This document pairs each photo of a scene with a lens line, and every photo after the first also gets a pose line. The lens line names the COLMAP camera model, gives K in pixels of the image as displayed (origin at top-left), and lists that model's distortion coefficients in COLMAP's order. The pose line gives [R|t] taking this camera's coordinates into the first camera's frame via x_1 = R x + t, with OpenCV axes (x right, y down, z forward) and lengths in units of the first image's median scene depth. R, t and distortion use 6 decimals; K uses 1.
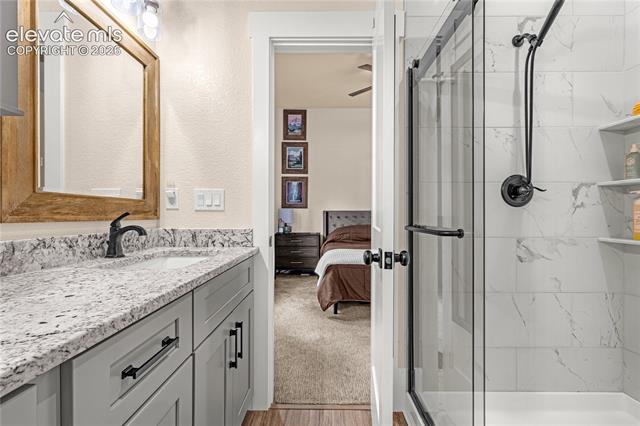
lens RADIAL K [[278.8, 0, 322.3], [0, 278.8, 214.6], [0, 0, 1]] dist [-0.008159, 0.000368]
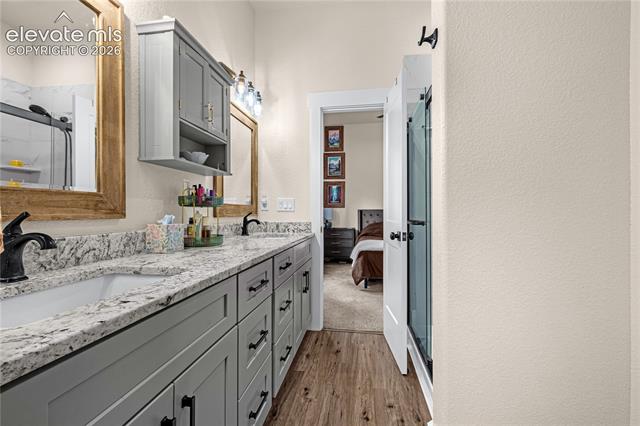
lens RADIAL K [[272.3, 0, 324.6], [0, 272.3, 212.8], [0, 0, 1]] dist [-0.000339, 0.000123]
pose [[0.991441, -0.002840, -0.130526, 0.044874], [0.002981, 0.999995, 0.000890, -0.005288], [0.130523, -0.001272, 0.991444, -0.596604]]
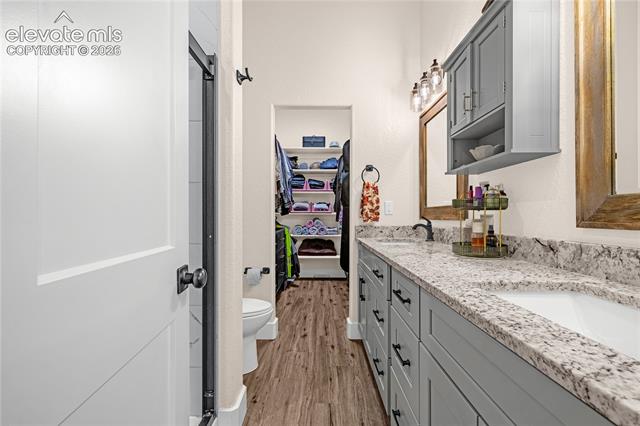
lens RADIAL K [[266.8, 0, 317.6], [0, 266.8, 213.3], [0, 0, 1]] dist [0.001256, 0.000105]
pose [[-0.999989, -0.002273, -0.004011, -0.021550], [-0.002243, 0.999970, -0.007391, -0.008824], [0.004028, -0.007382, -0.999965, 1.072075]]
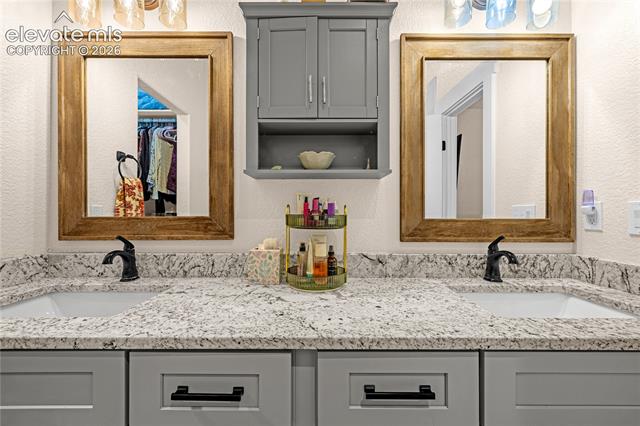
lens RADIAL K [[266.8, 0, 317.6], [0, 266.8, 213.3], [0, 0, 1]] dist [0.001256, 0.000105]
pose [[0.006367, -0.005340, -0.999965, 0.146973], [-0.000078, 0.999986, -0.005341, -0.058462], [0.999980, 0.000112, 0.006366, 0.265925]]
